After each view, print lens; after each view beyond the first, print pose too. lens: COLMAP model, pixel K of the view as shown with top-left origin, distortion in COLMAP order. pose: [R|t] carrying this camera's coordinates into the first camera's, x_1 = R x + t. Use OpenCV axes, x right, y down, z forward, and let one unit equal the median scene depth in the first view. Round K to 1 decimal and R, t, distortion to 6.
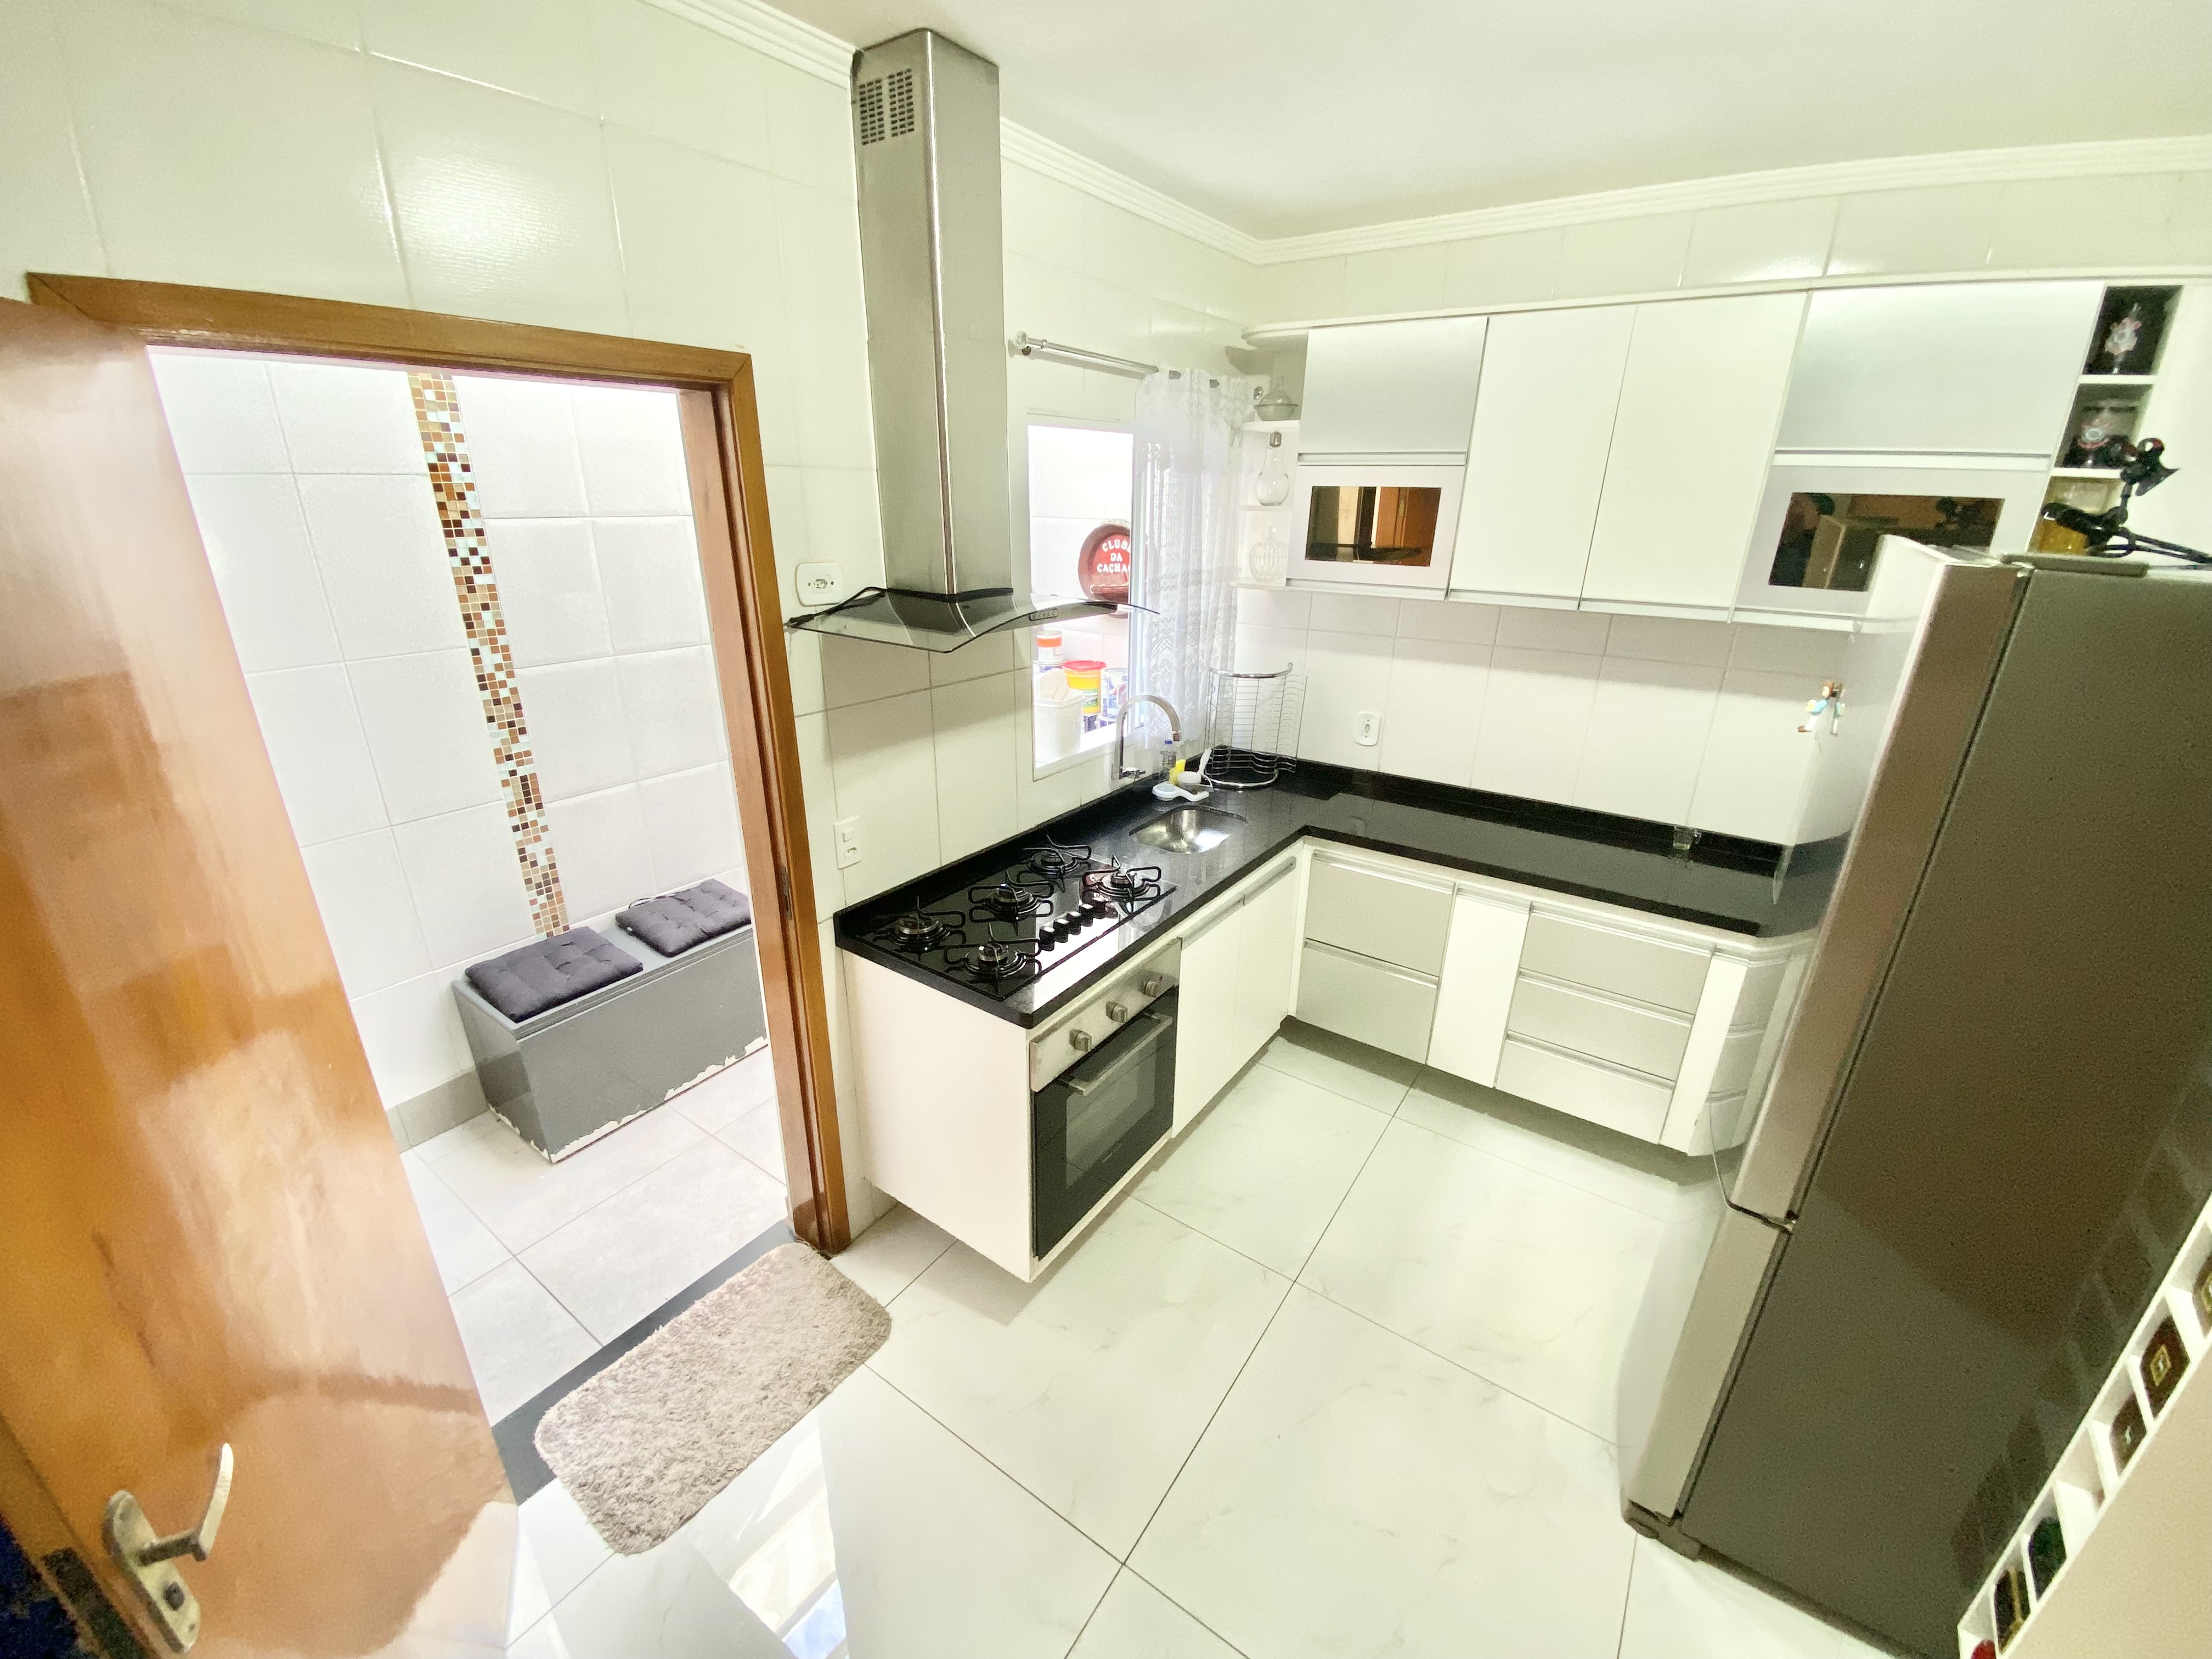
lens RADIAL K [[890.9, 0, 1106.0], [0, 890.9, 829.5], [0, 0, 1]] dist [0.028156, -0.021995]
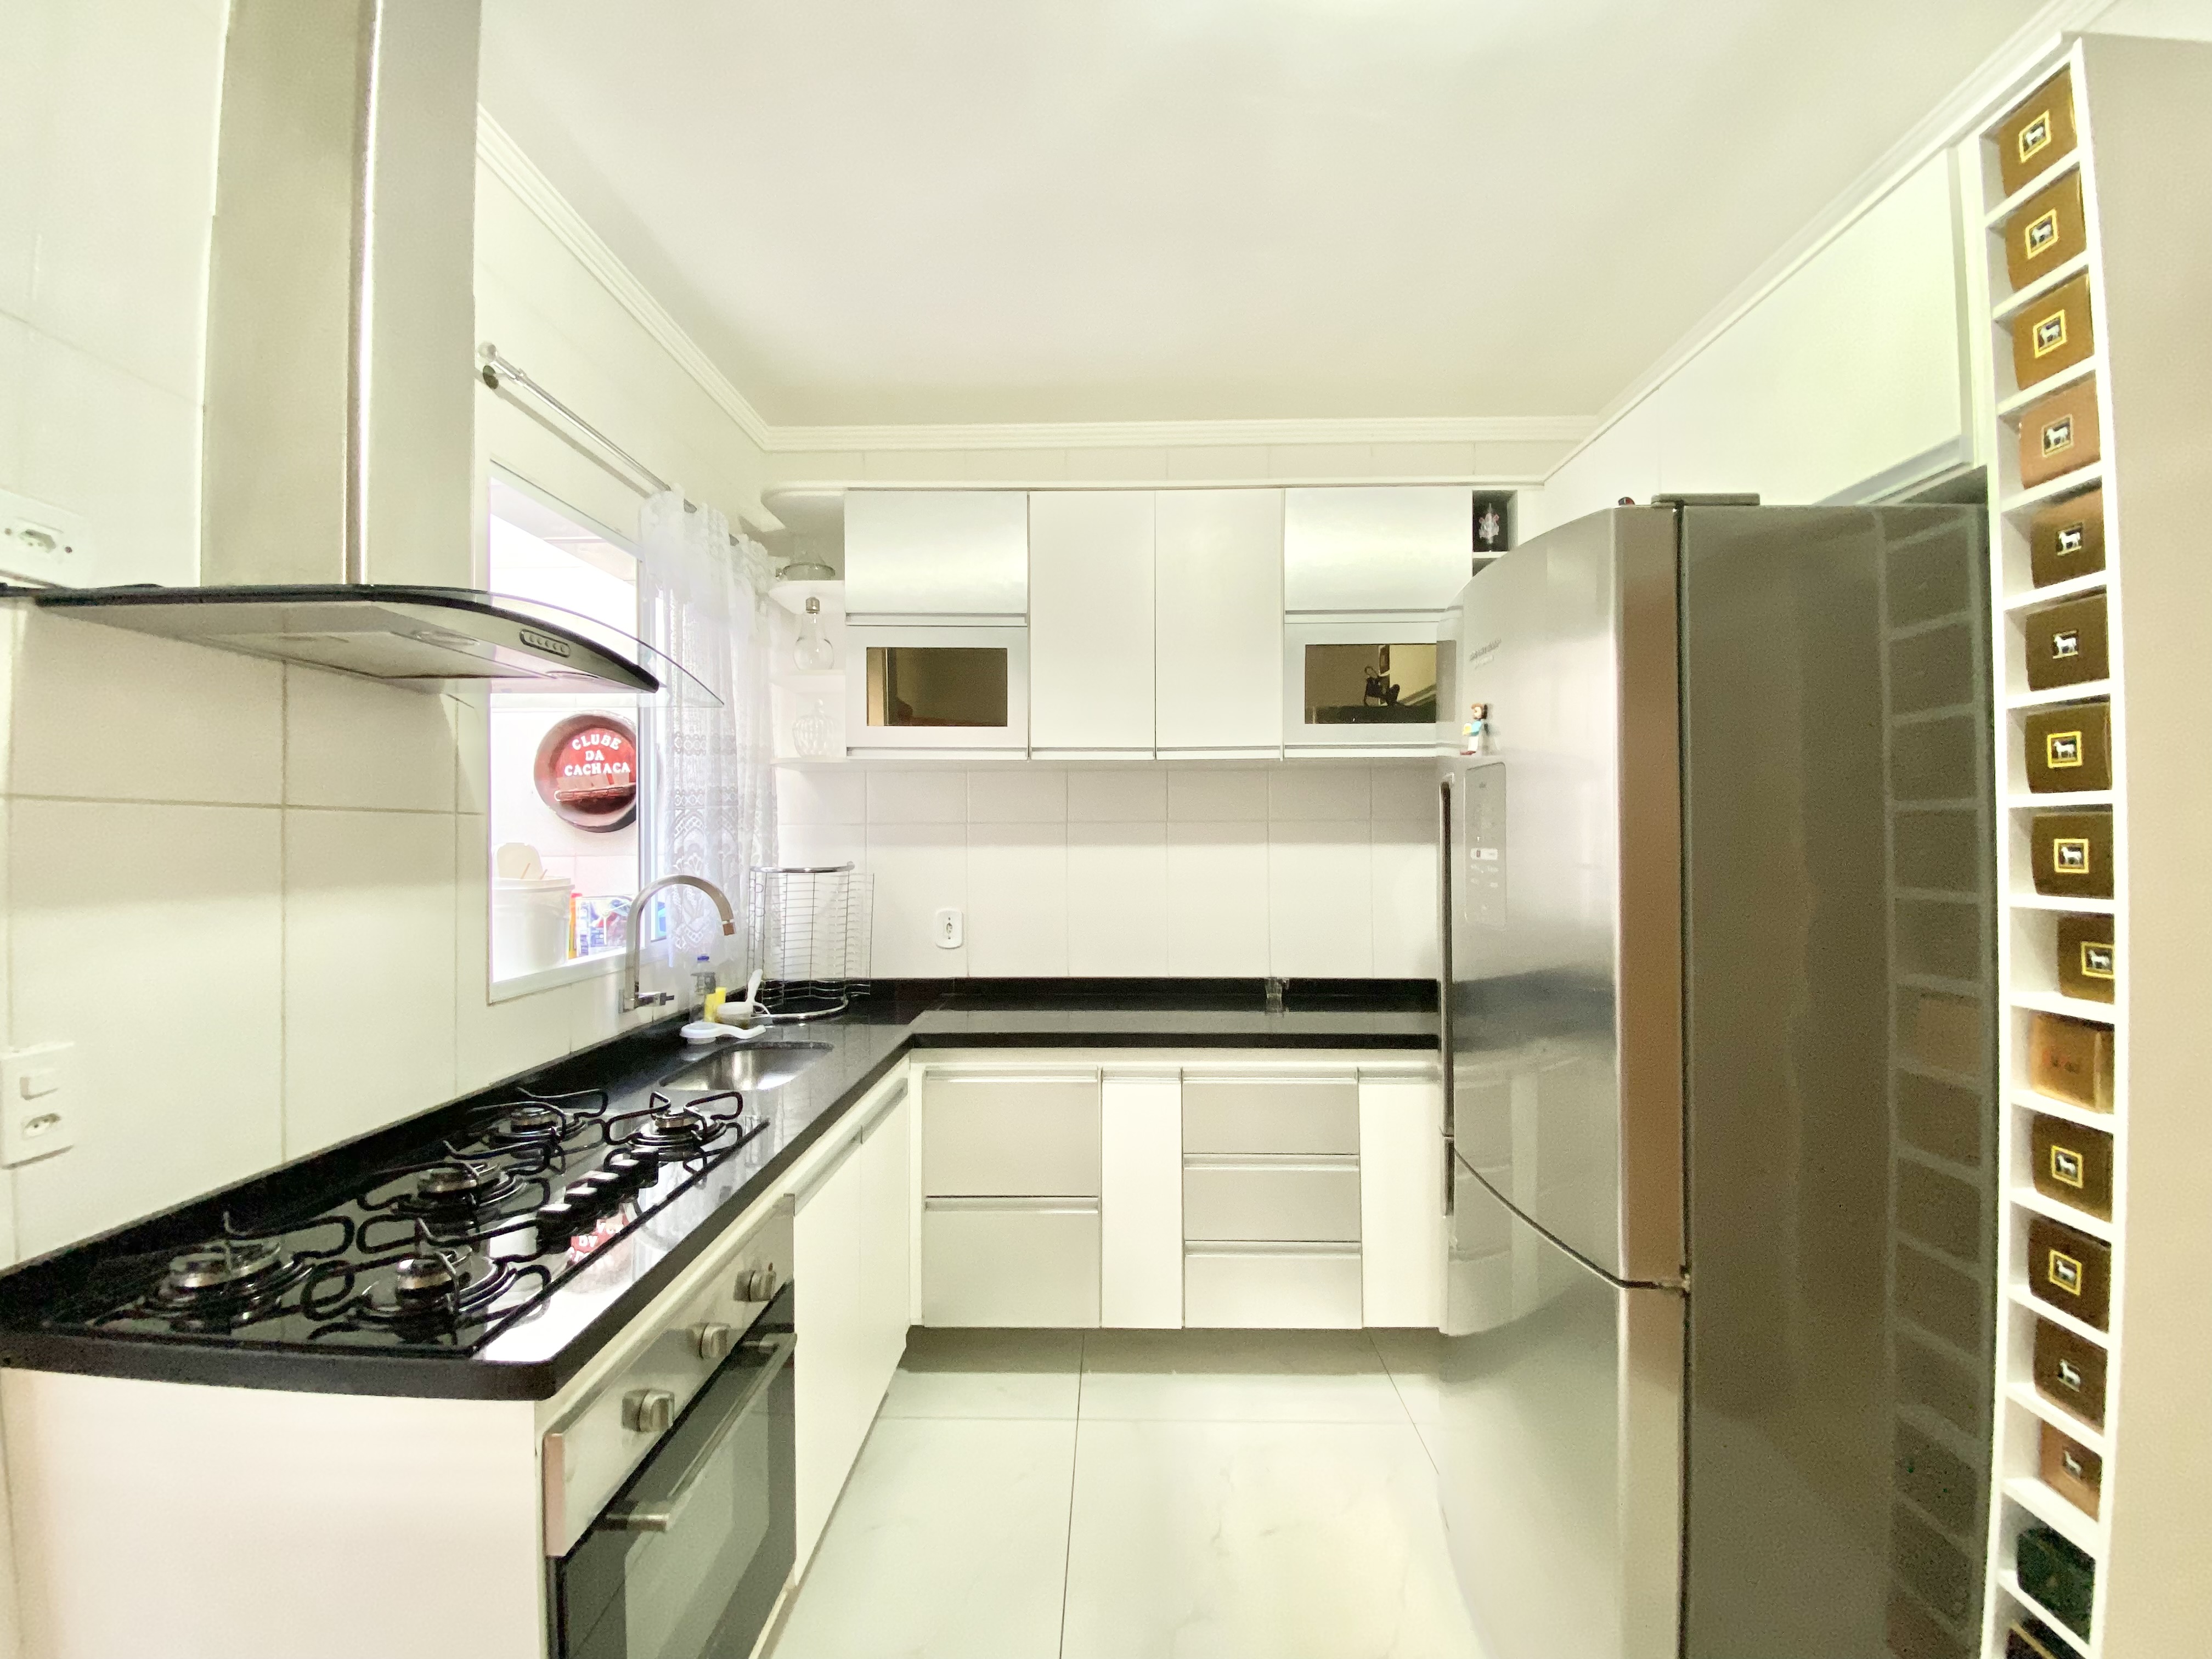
lens RADIAL K [[890.9, 0, 1106.0], [0, 890.9, 829.5], [0, 0, 1]] dist [0.028156, -0.021995]
pose [[0.831765, -0.013005, 0.554975, -0.068960], [0.214270, 0.929773, -0.299349, 0.105634], [-0.512108, 0.367902, 0.776140, 0.268066]]
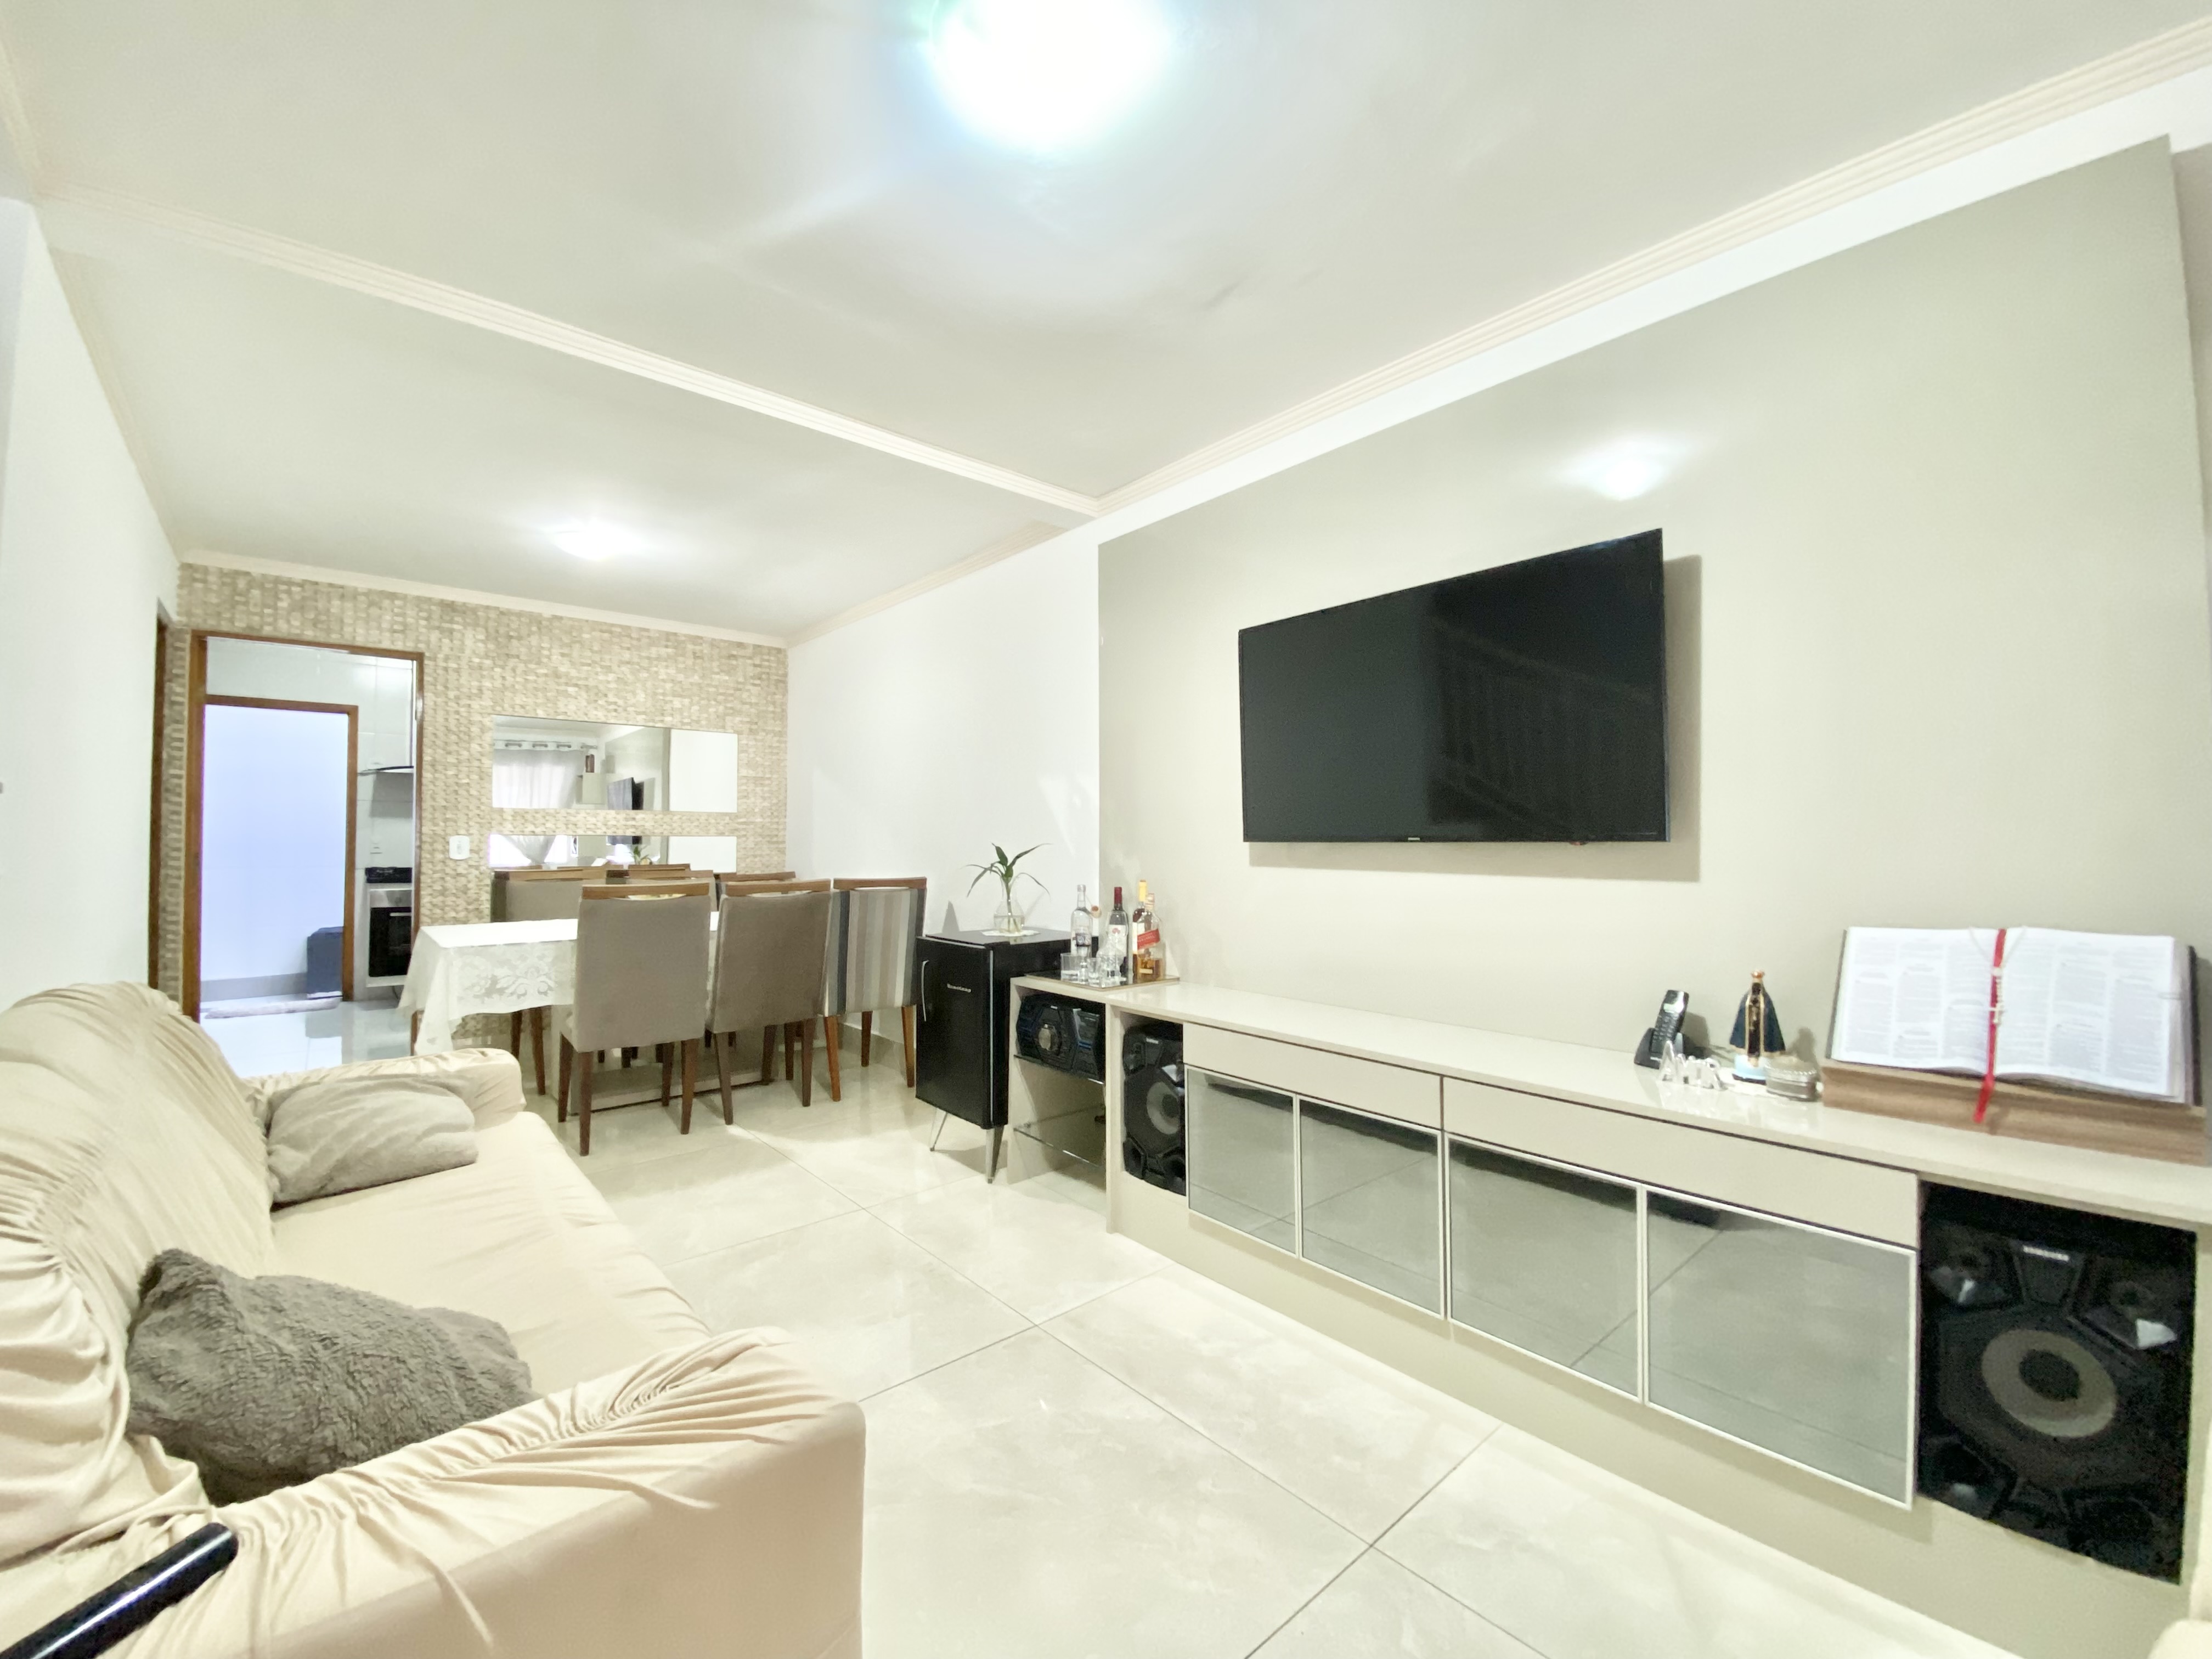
lens RADIAL K [[890.2, 0, 1106.0], [0, 890.2, 829.5], [0, 0, 1]] dist [0.022652, -0.021034]
pose [[0.970218, -0.023125, -0.241128, 2.194877], [-0.069641, 0.926781, -0.369091, 0.703736], [0.232008, 0.374891, 0.897568, -0.922648]]
